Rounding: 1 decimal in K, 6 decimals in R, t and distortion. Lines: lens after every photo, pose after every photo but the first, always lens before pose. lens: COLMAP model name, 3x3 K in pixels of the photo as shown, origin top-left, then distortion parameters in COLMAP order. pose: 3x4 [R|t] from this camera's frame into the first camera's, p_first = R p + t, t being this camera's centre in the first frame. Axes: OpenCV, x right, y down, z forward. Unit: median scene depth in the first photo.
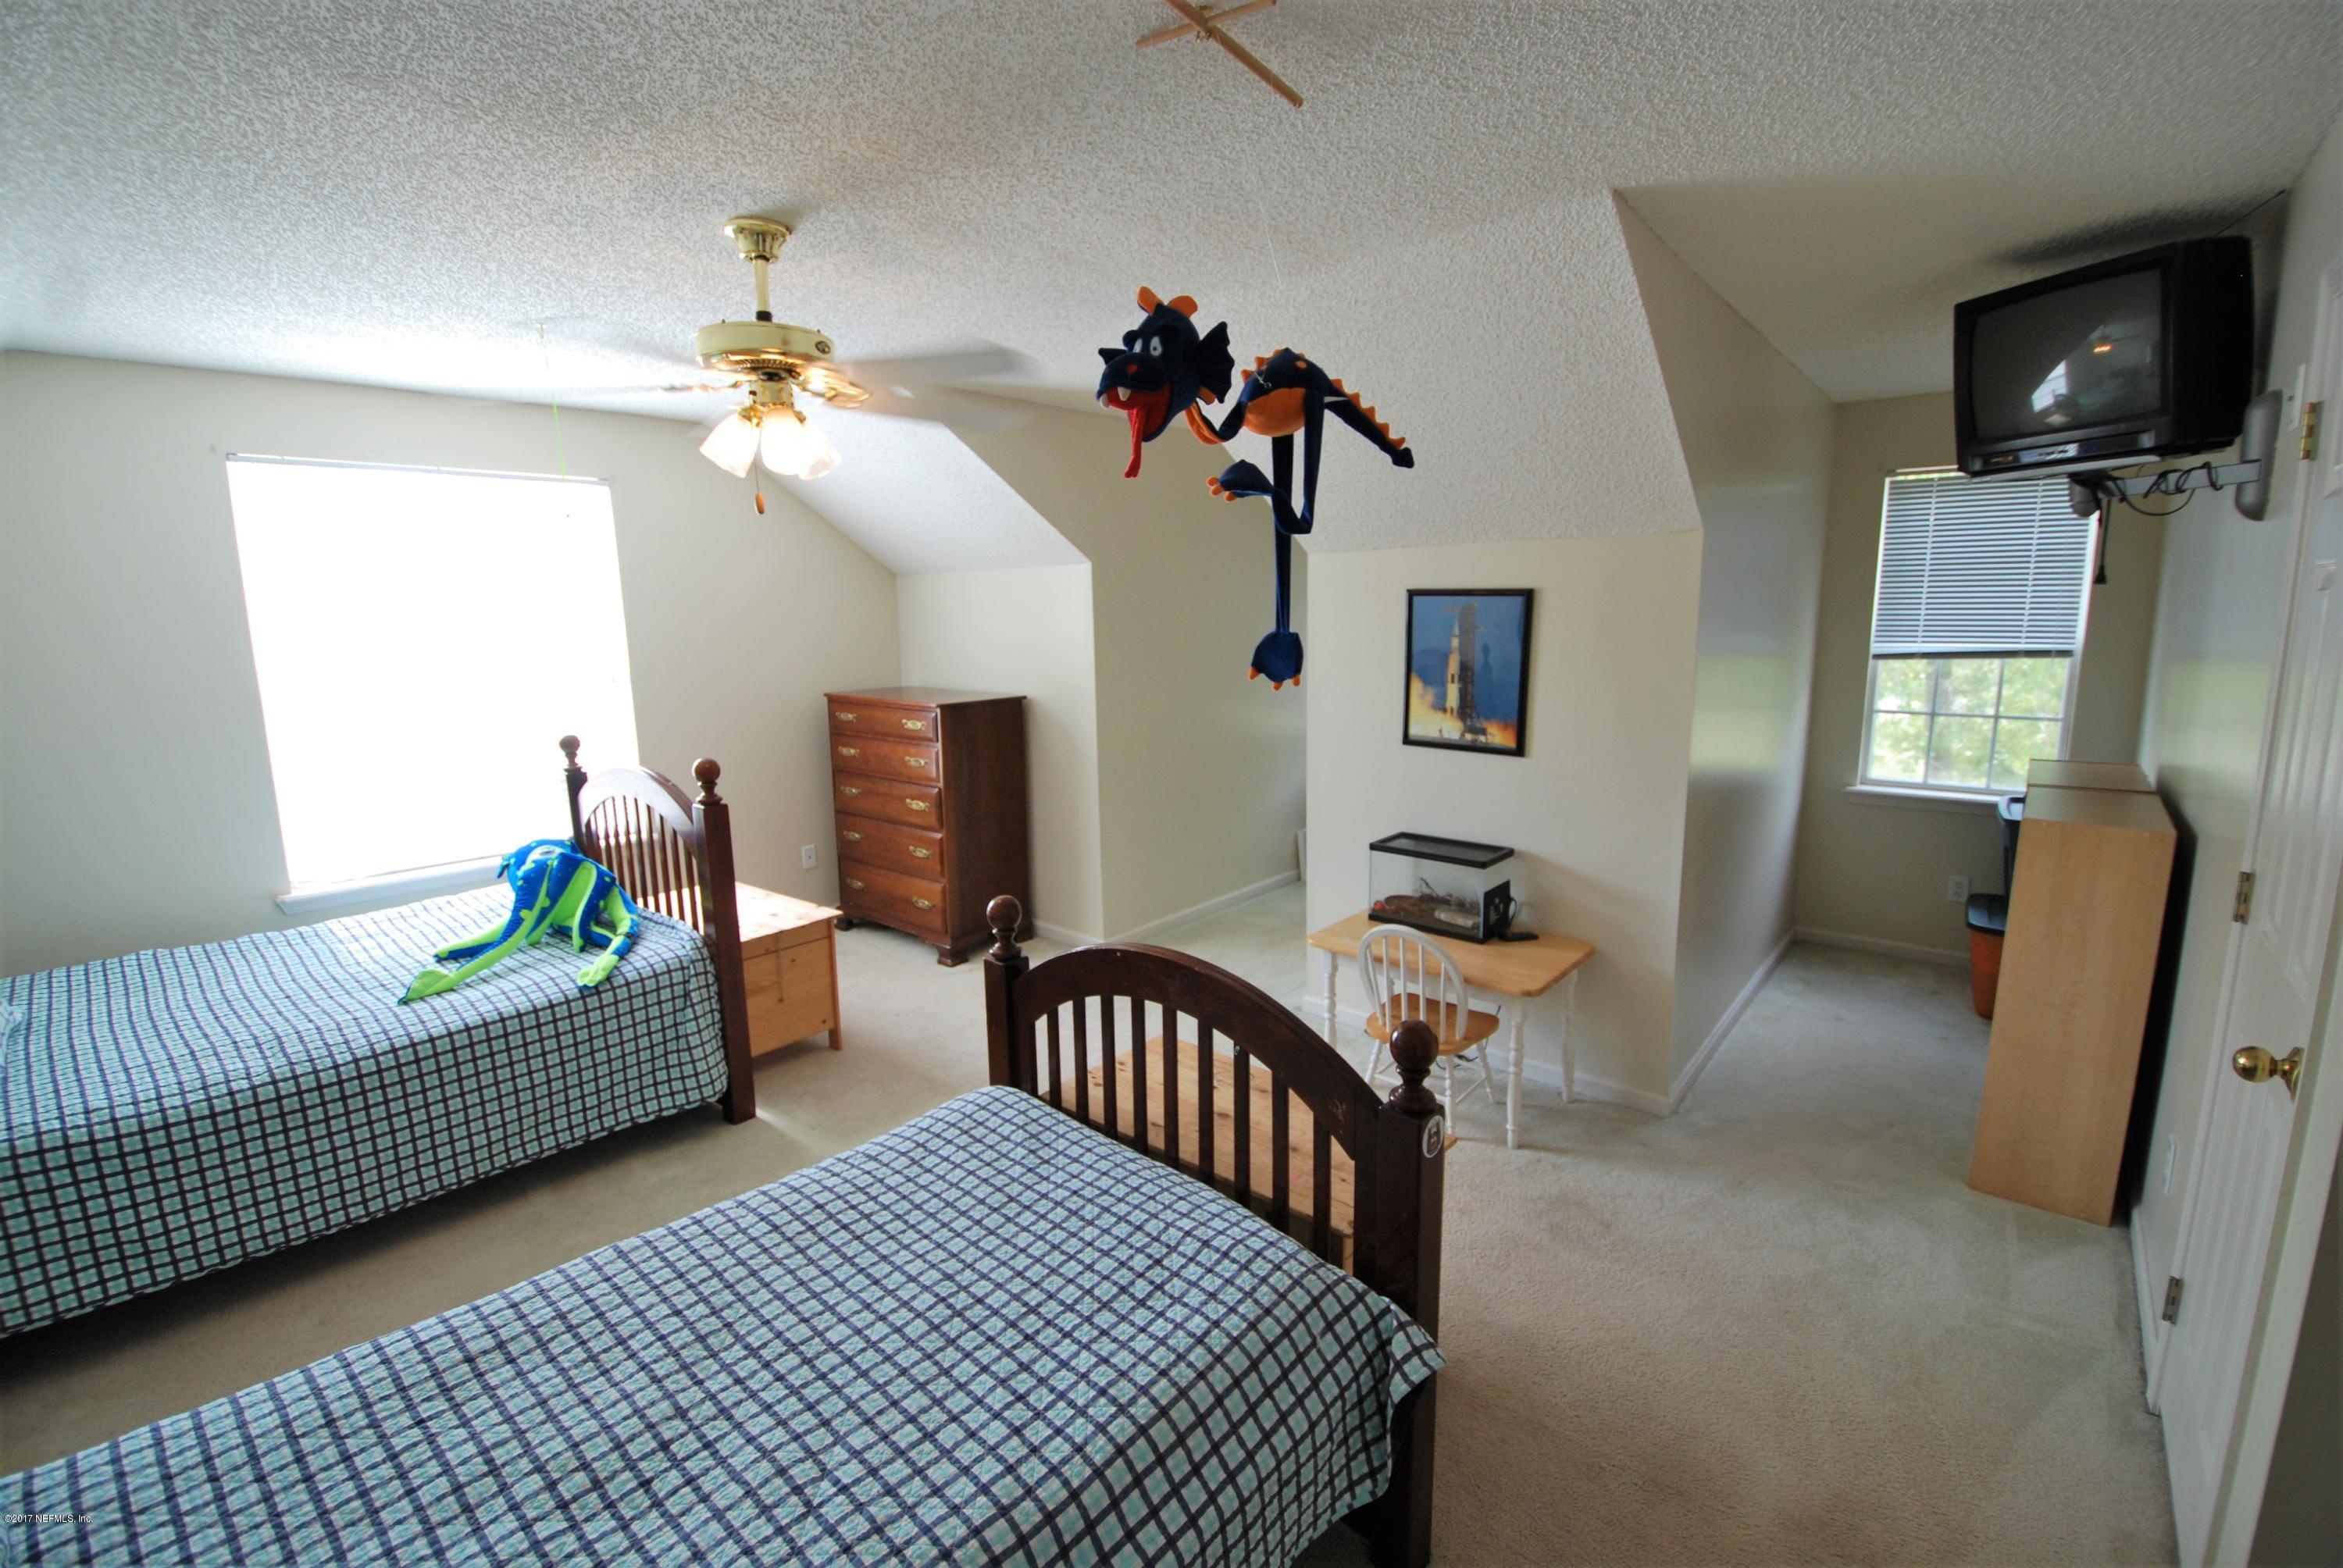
lens RADIAL K [[1029.4, 0, 1171.9], [0, 1029.4, 772.4], [0, 0, 1]] dist [-0.004813, -0.001873]
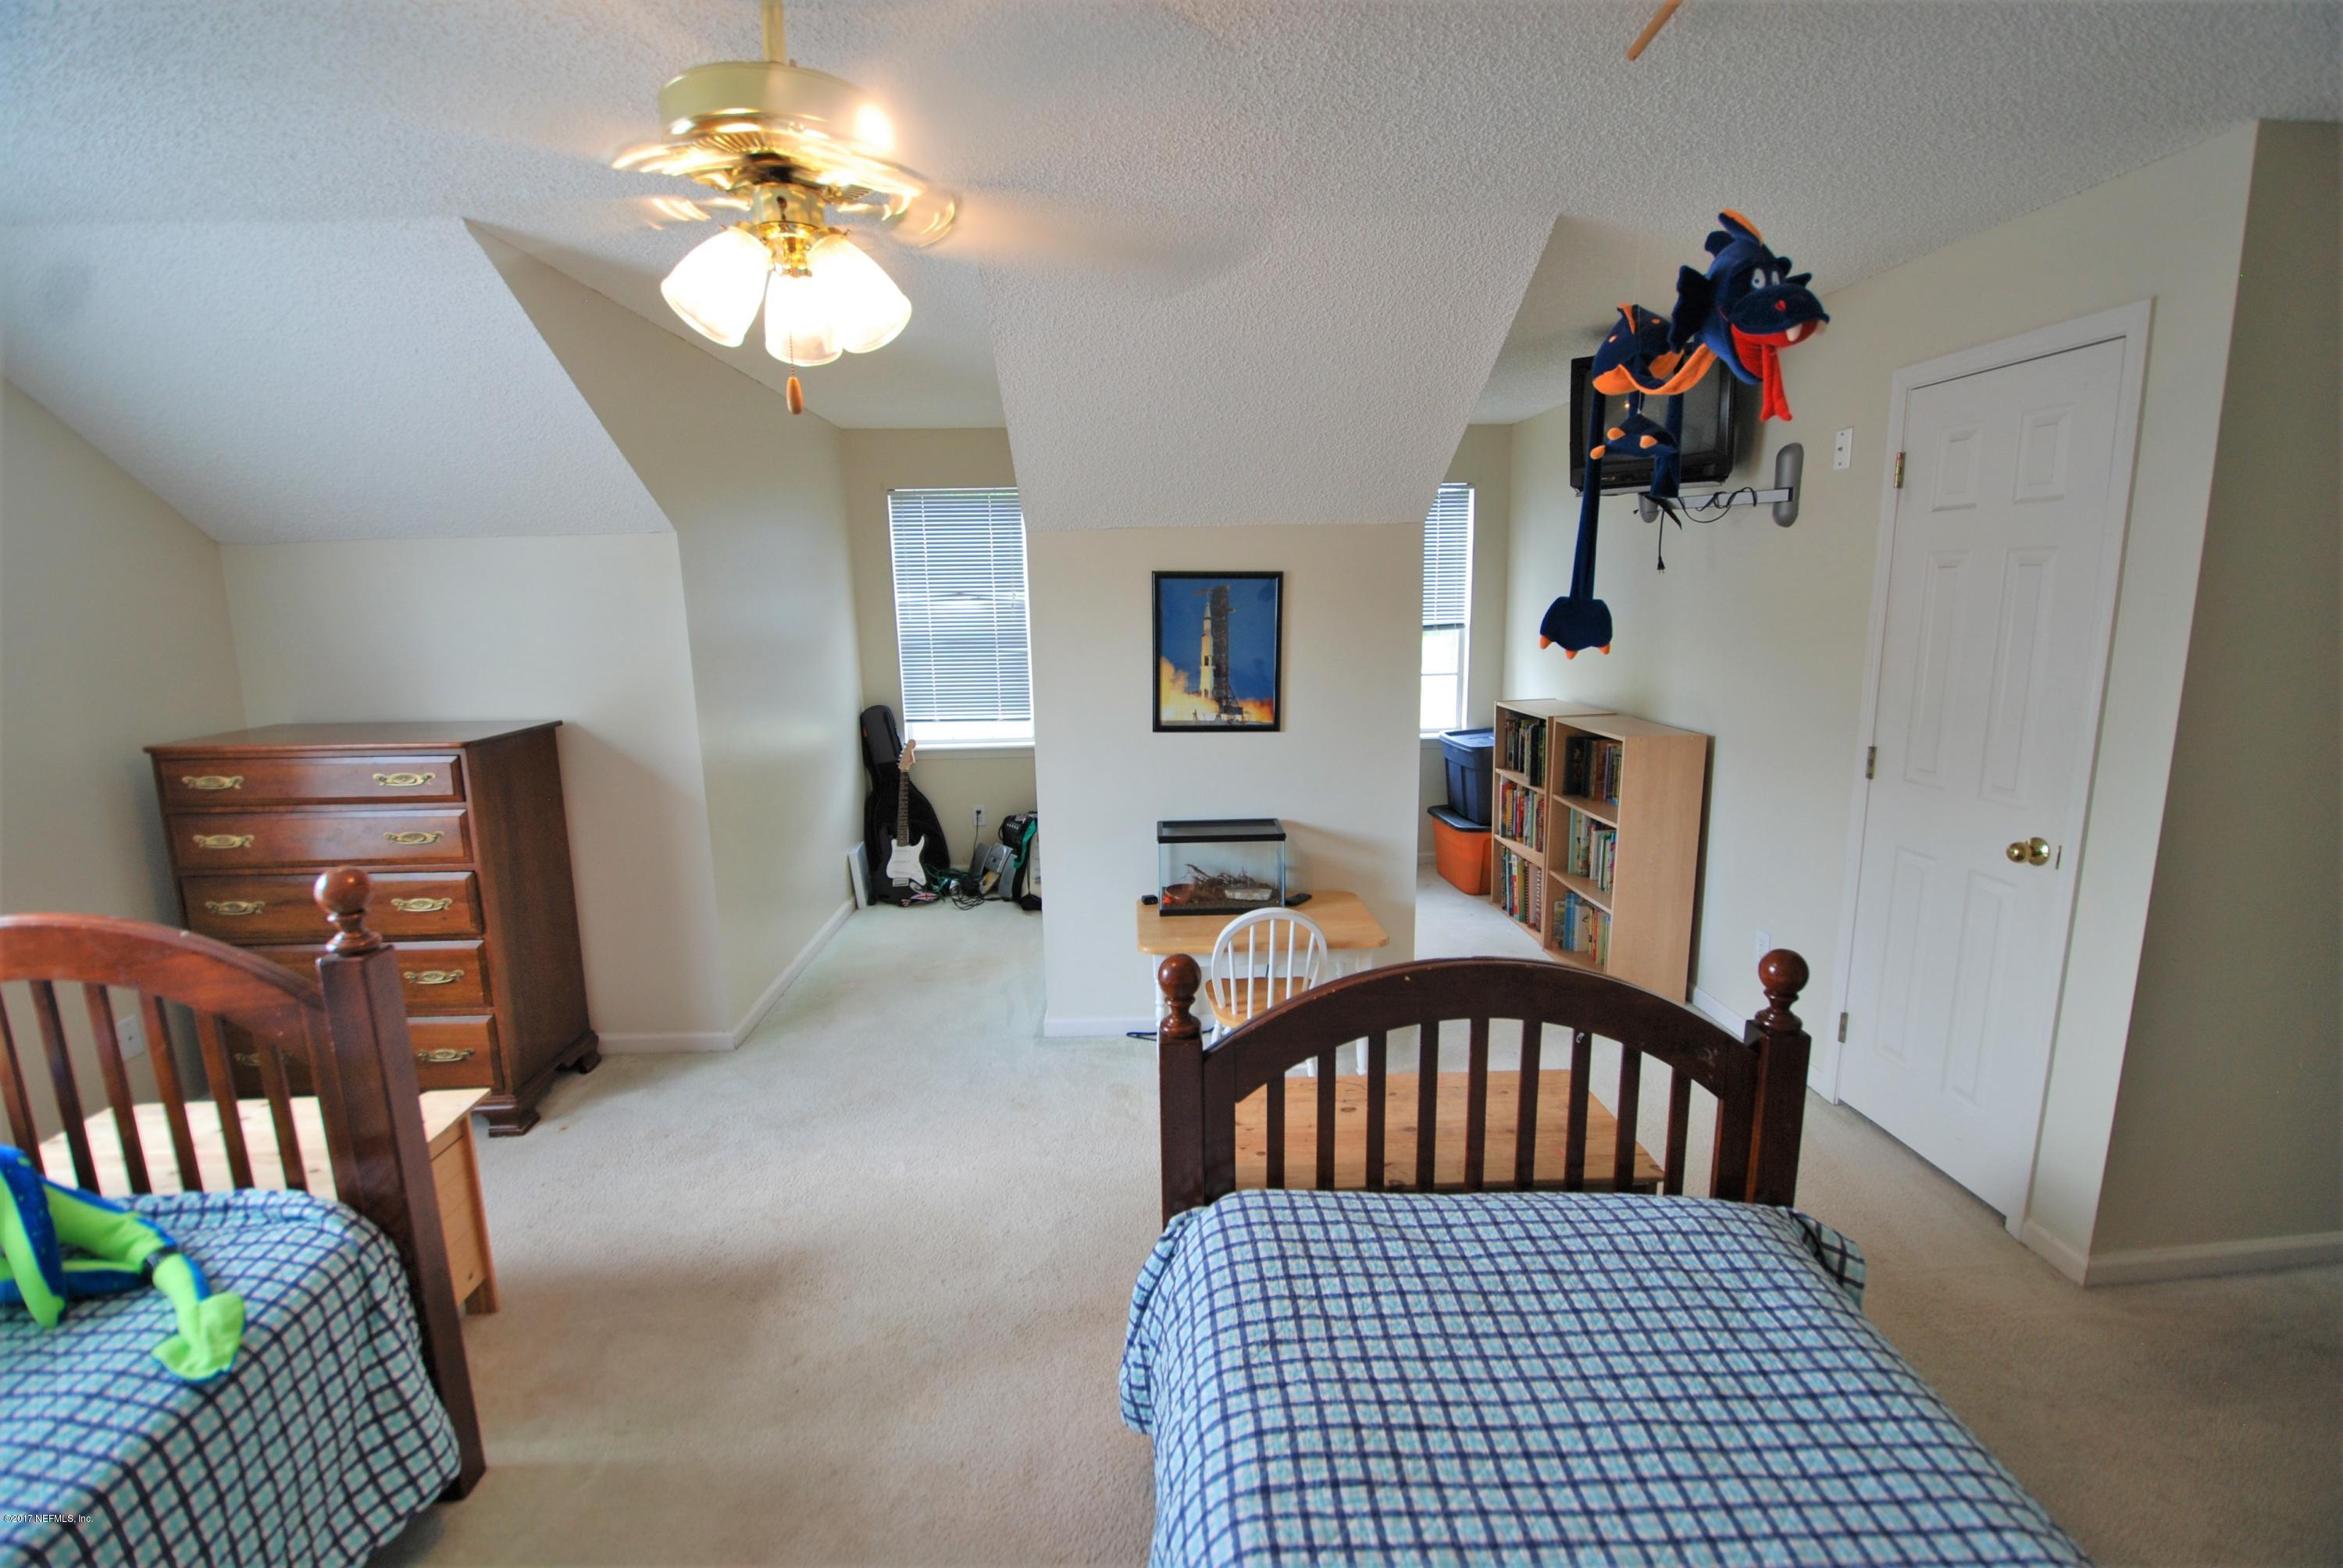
lens RADIAL K [[1029.4, 0, 1171.7], [0, 1029.4, 784.9], [0, 0, 1]] dist [-0.004813, -0.001873]
pose [[0.735427, -0.123352, 0.666282, -0.434503], [0.115775, 0.991706, 0.055810, -0.031264], [-0.667641, 0.036094, 0.743608, 0.283504]]
